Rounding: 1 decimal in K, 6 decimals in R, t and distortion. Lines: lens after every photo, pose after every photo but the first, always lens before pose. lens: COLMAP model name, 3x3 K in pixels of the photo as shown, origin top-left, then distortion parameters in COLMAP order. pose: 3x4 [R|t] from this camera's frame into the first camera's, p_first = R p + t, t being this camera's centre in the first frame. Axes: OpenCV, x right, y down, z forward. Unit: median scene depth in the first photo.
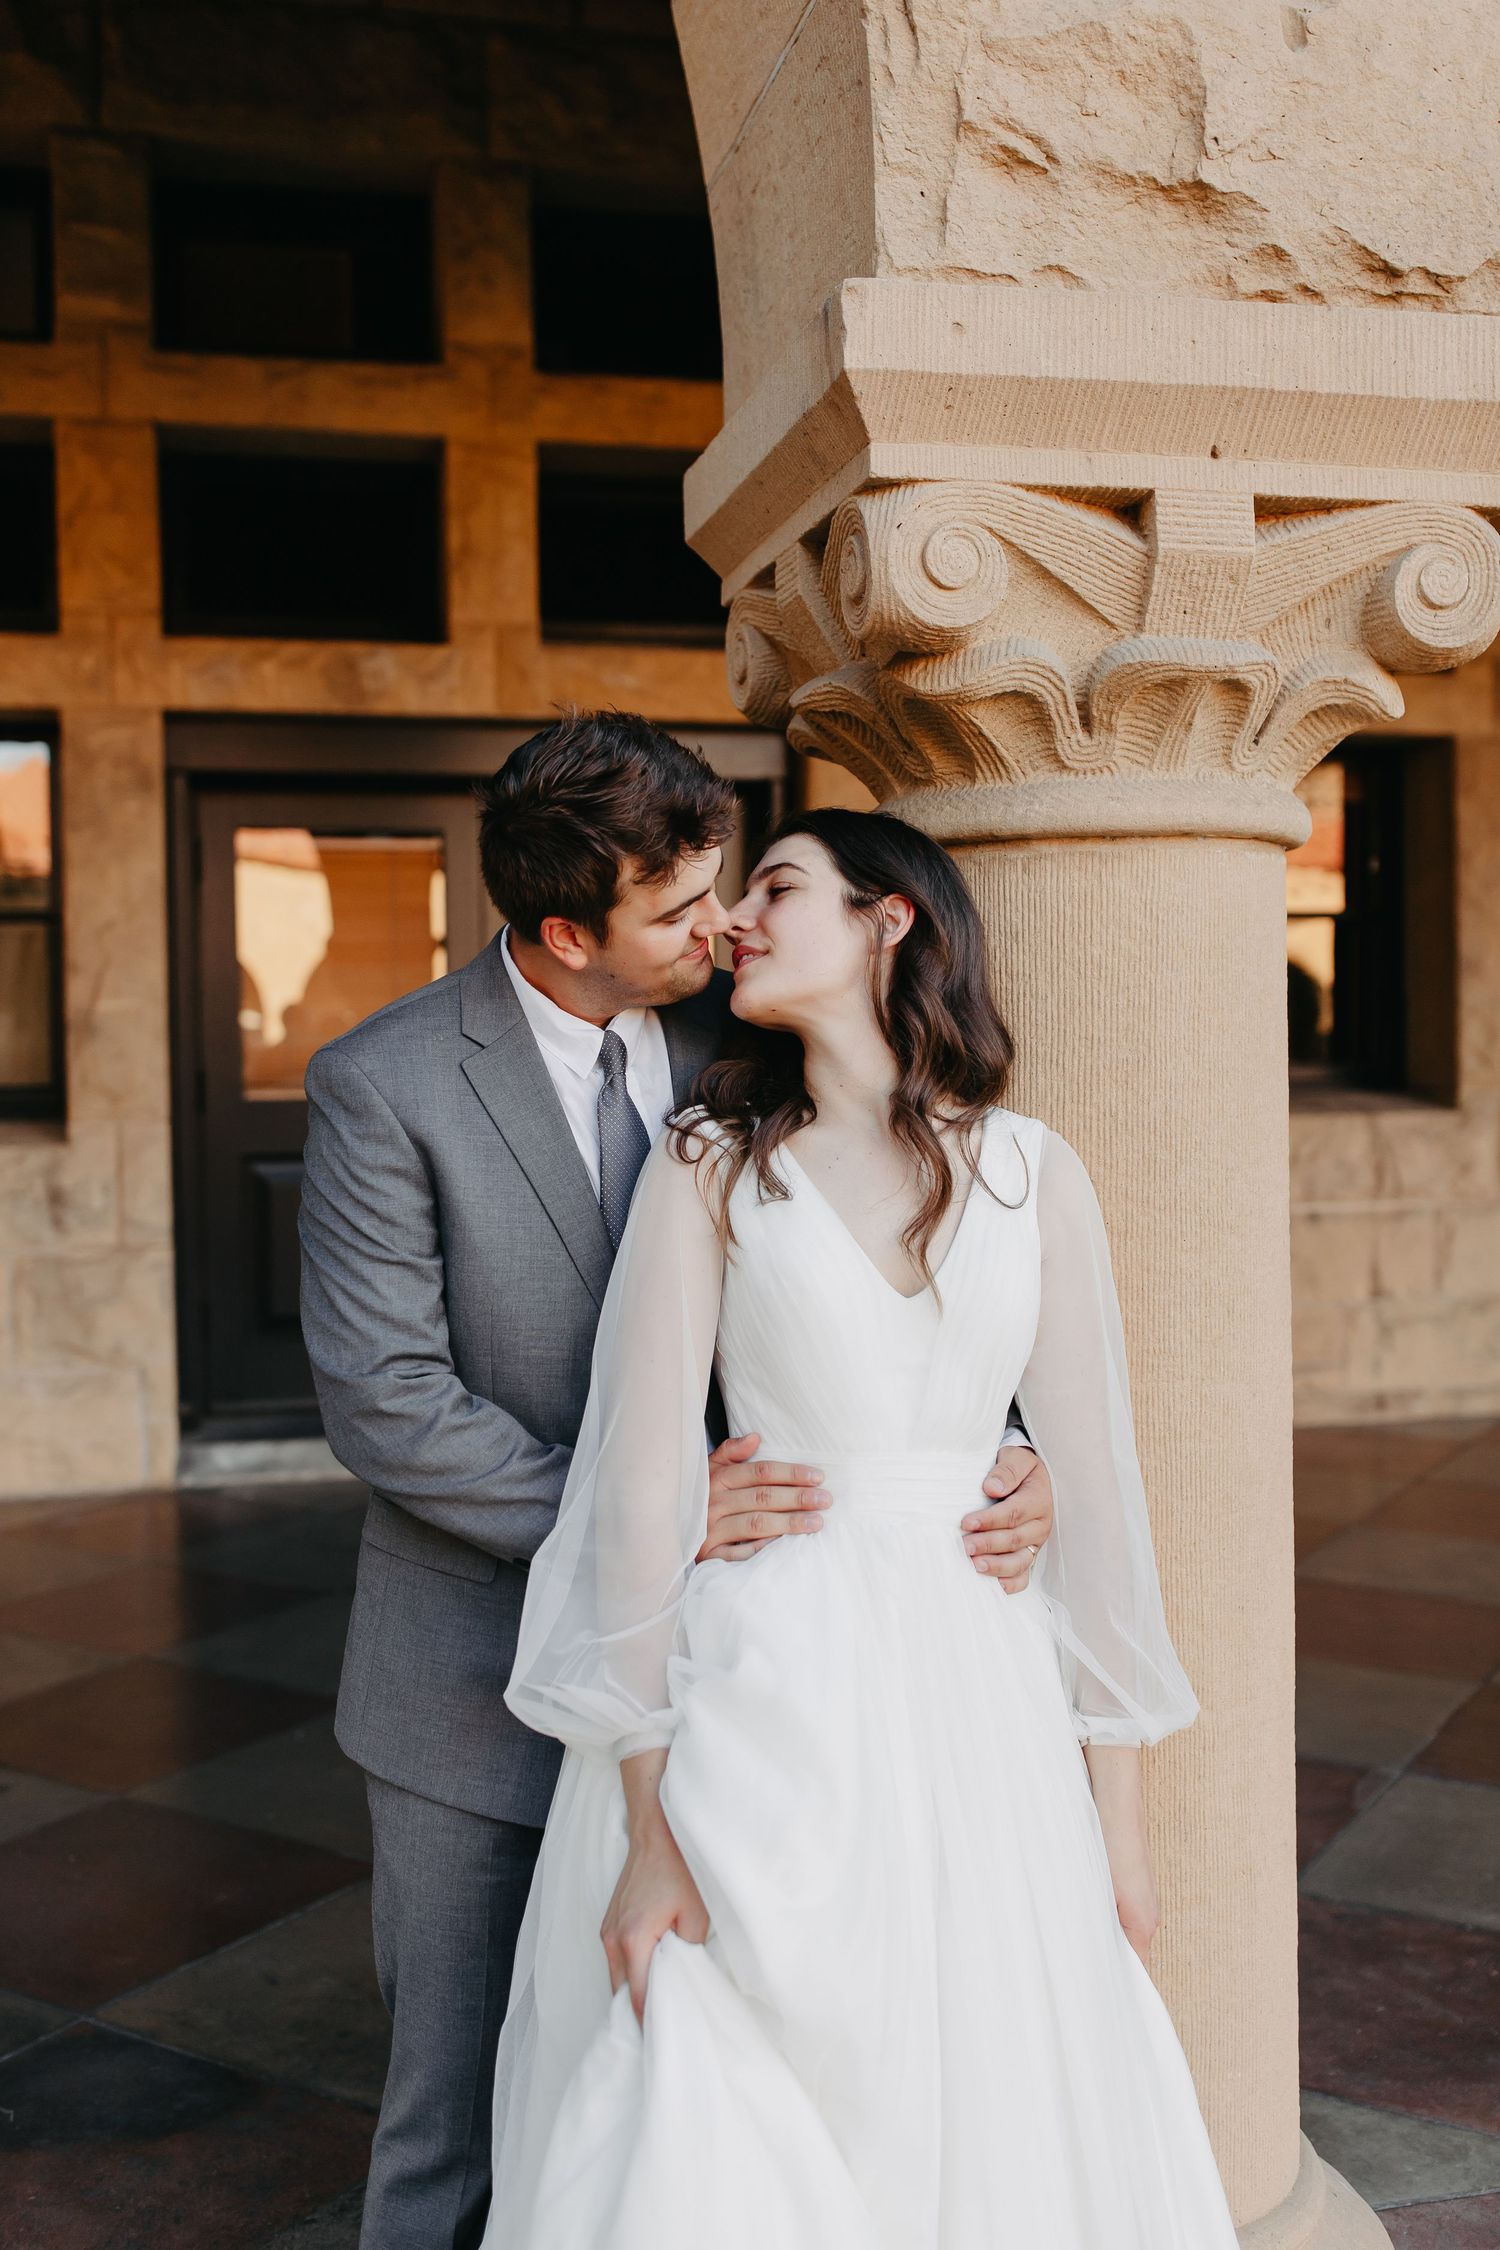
lens RADIAL K [[2368.2, 0, 786.8], [0, 2368.2, 1119.8], [0, 0, 1]] dist [0.000261, 0.004027]
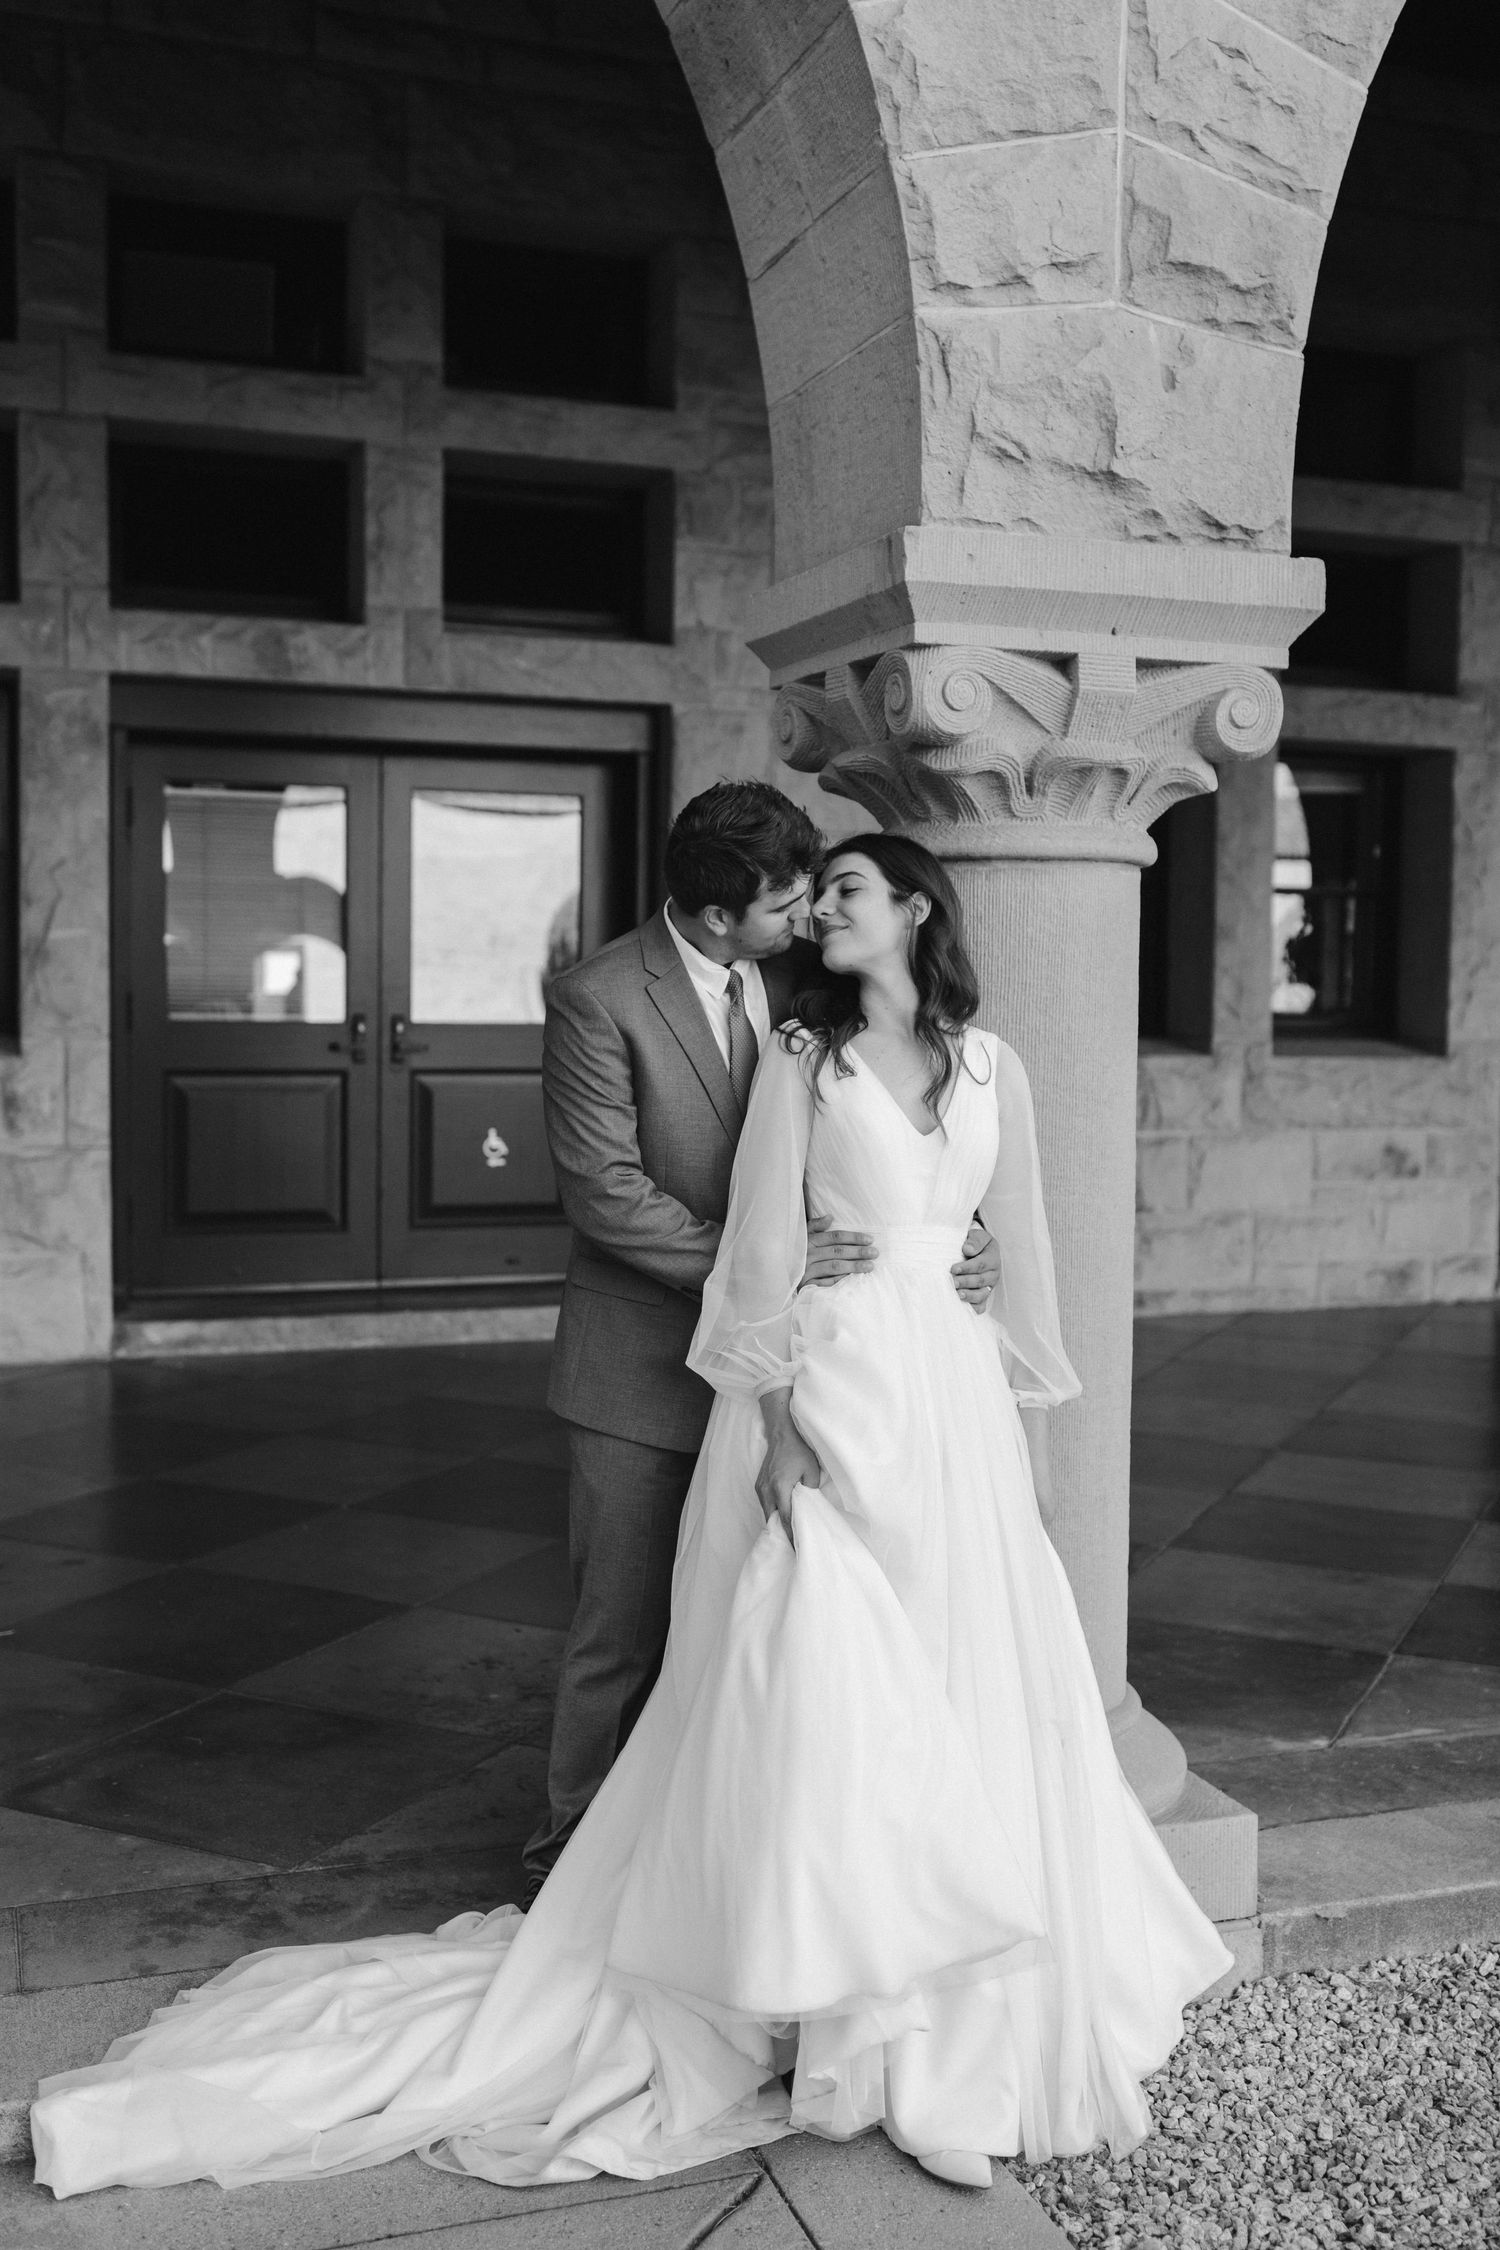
lens RADIAL K [[2286.1, 0, 836.2], [0, 2286.1, 1151.7], [0, 0, 1]] dist [0.009282, -0.021072]
pose [[0.992700, 0.016629, 0.119456, -0.183174], [-0.021358, 0.999034, 0.038417, 0.023172], [-0.118702, -0.040687, 0.992096, -0.538883]]
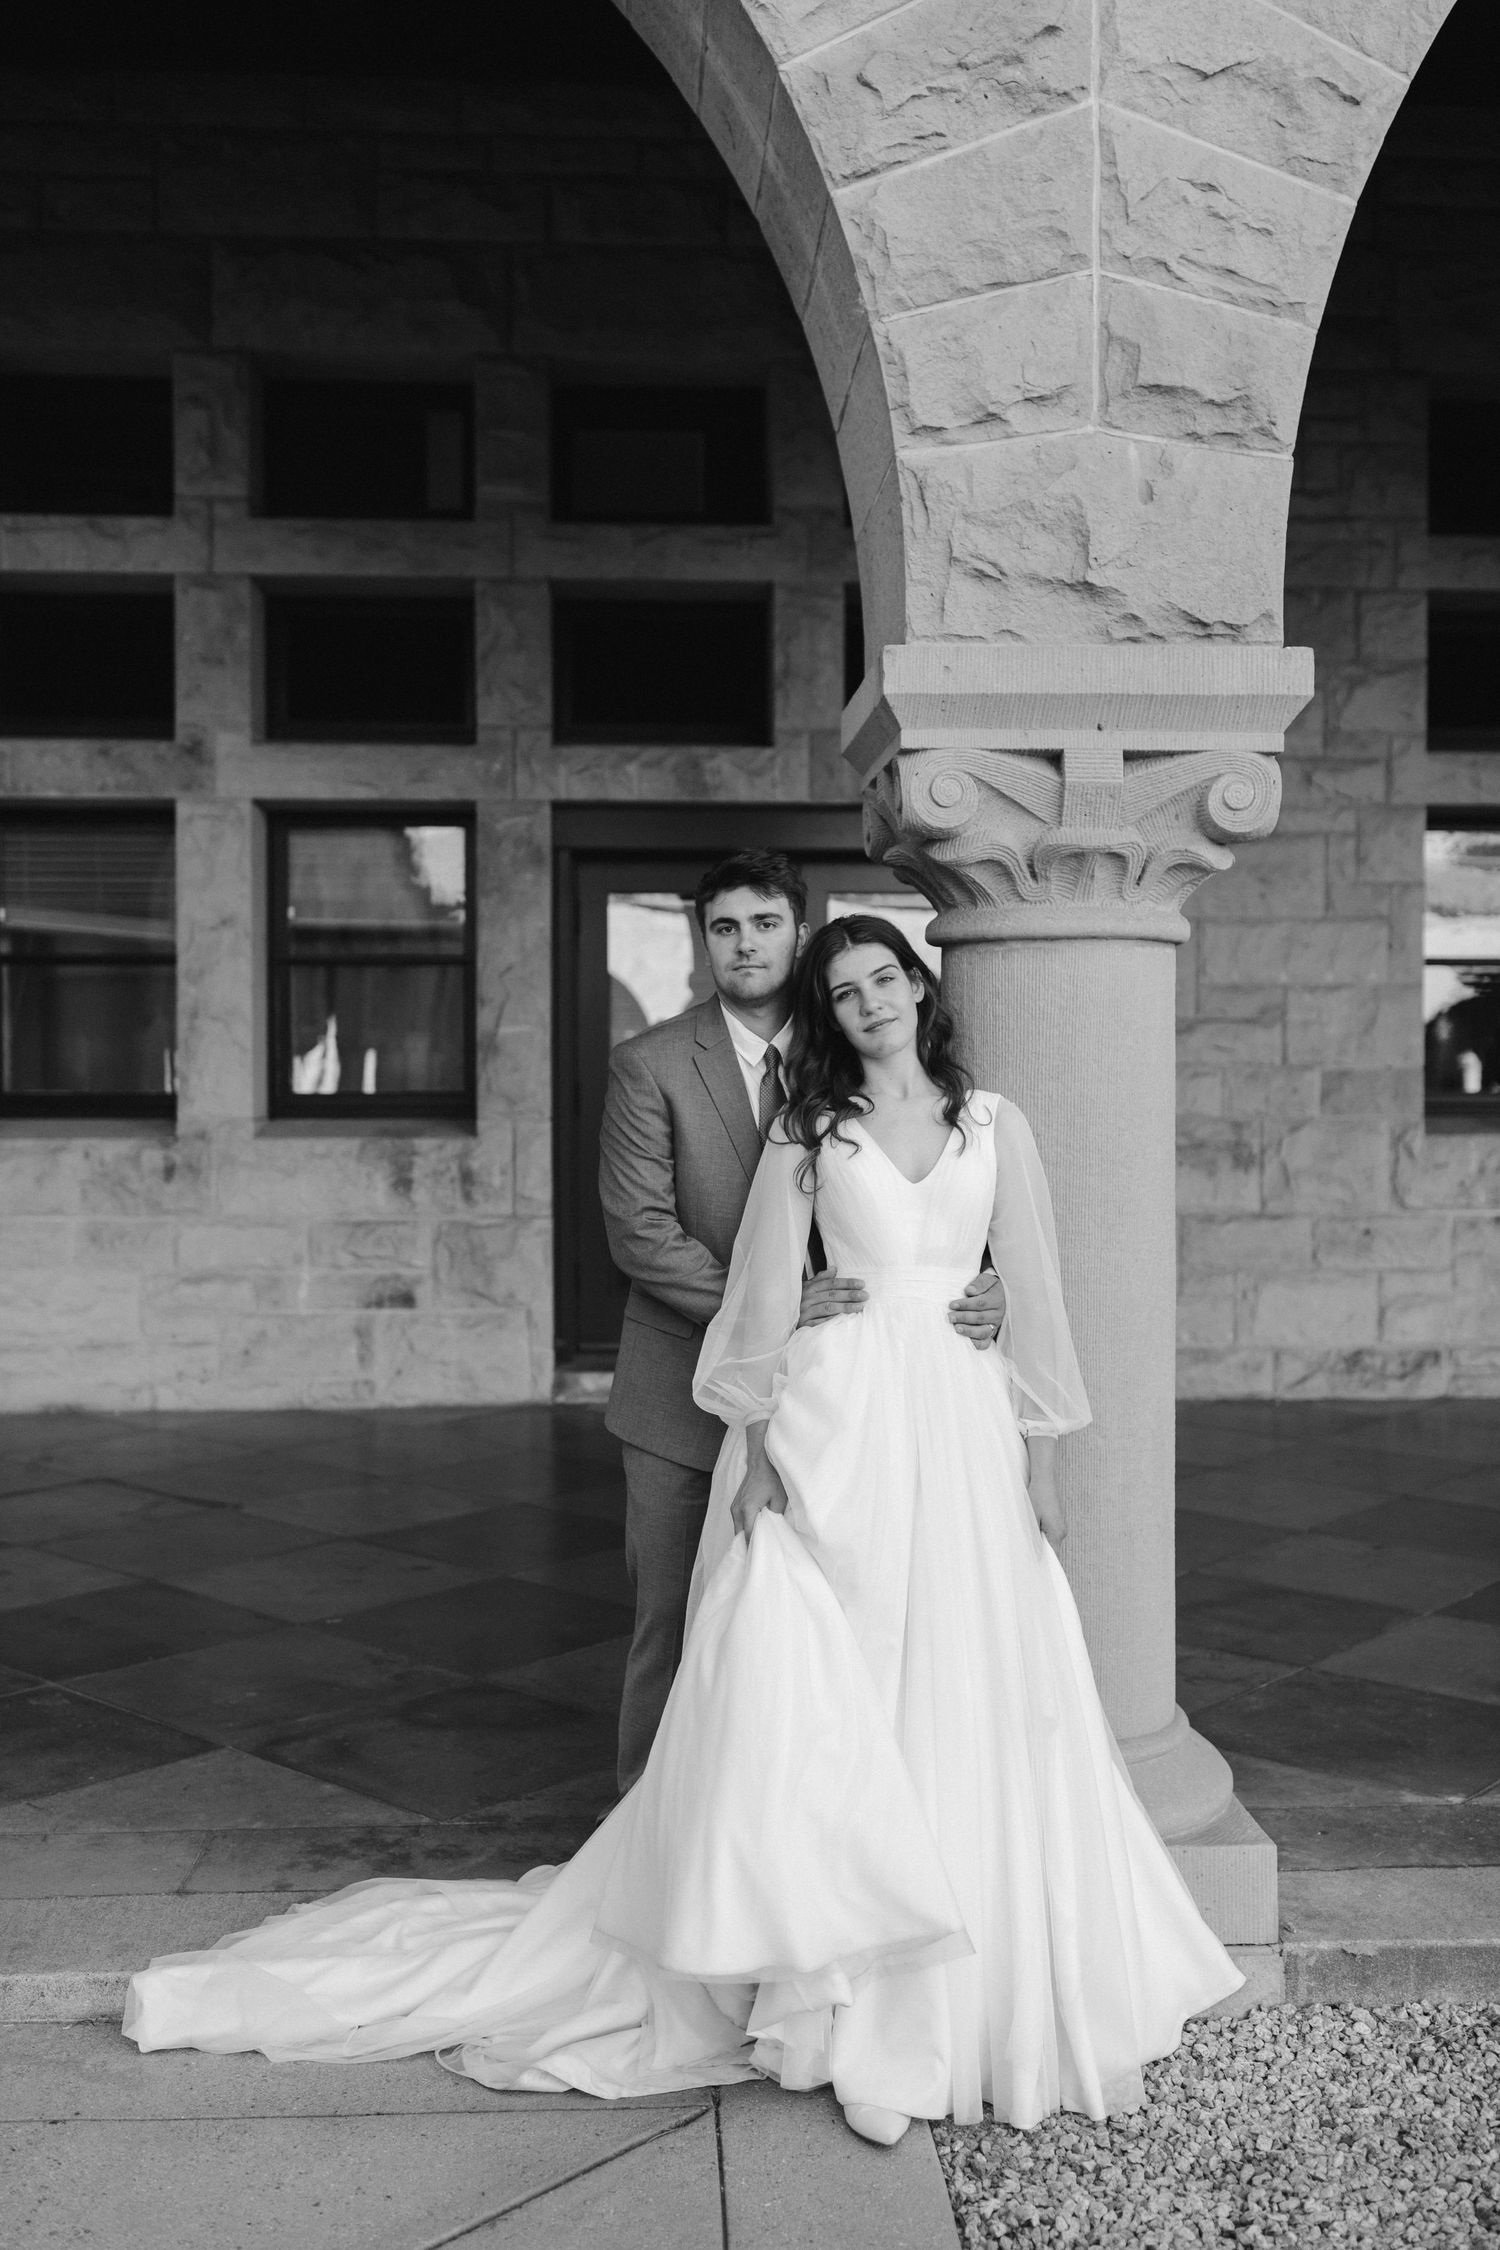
lens RADIAL K [[2184.6, 0, 740.3], [0, 2184.6, 1176.9], [0, 0, 1]] dist [0.004006, -0.012059]
pose [[0.984775, 0.020597, -0.172609, 0.190032], [-0.017694, 0.999675, 0.018343, 0.031525], [0.172931, -0.015010, 0.984820, -0.635965]]
